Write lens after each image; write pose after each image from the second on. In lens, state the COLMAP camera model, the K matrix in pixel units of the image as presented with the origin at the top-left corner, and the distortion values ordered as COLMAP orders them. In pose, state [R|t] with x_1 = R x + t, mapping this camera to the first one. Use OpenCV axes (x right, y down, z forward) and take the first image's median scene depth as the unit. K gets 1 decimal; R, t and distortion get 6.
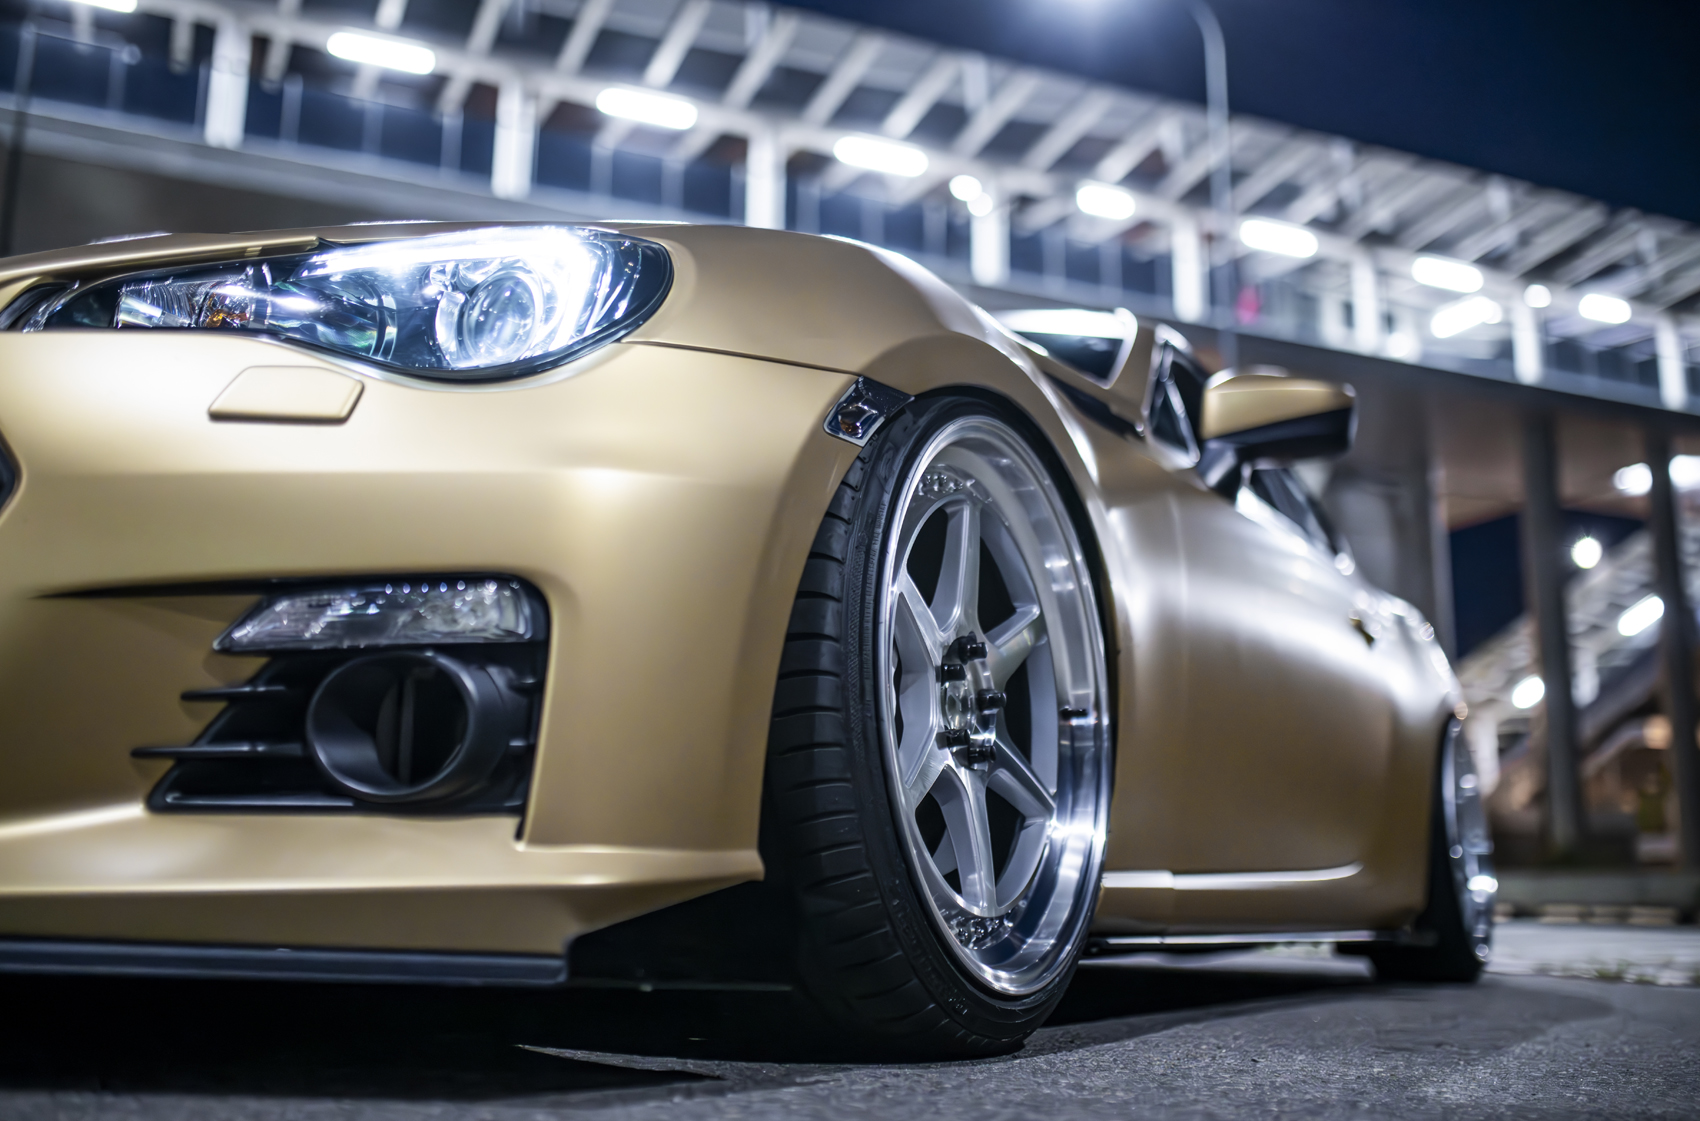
lens RADIAL K [[1656.4, 0, 849.8], [0, 1656.4, 554.7], [0, 0, 1]] dist [-0.025507, 0.000000]
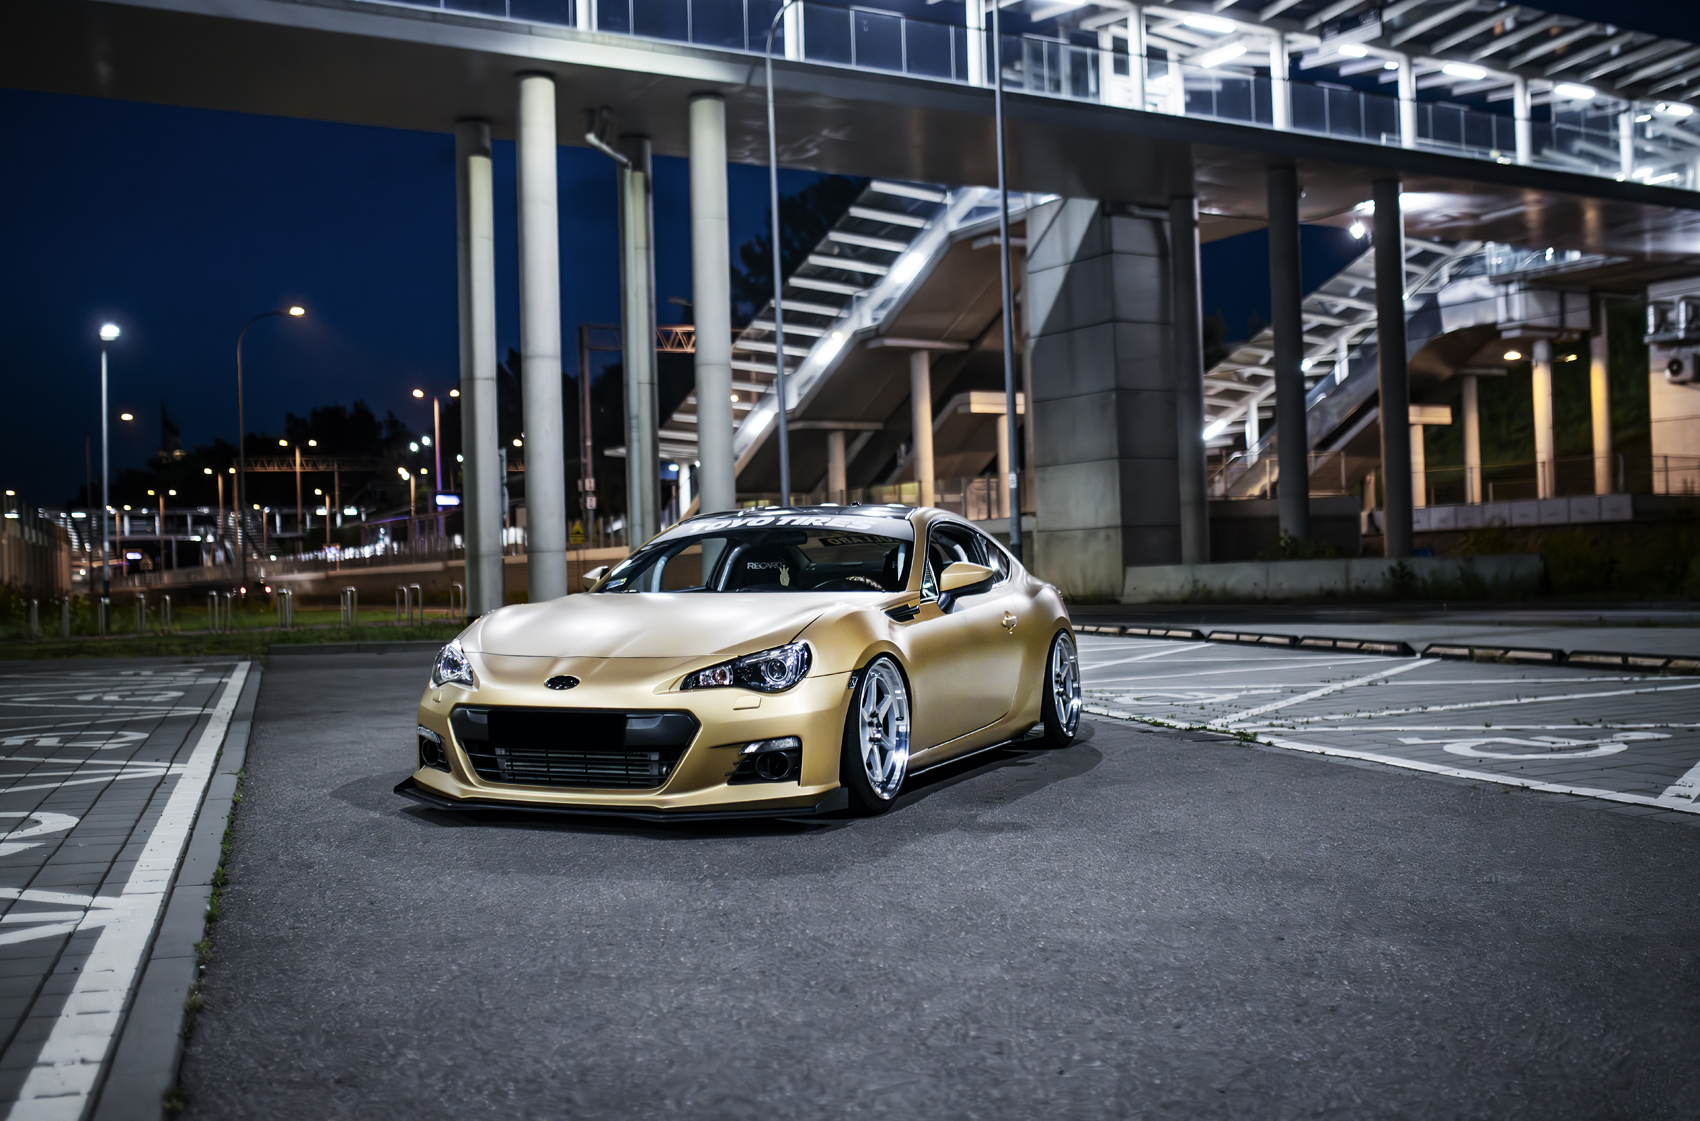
lens RADIAL K [[1656.4, 0, 850.9], [0, 1656.4, 564.5], [0, 0, 1]] dist [-0.025507, 0.000000]
pose [[0.992133, -0.043658, 0.117331, -0.439283], [0.019713, 0.980012, 0.197961, -1.098600], [-0.123629, -0.194091, 0.973162, -2.828912]]
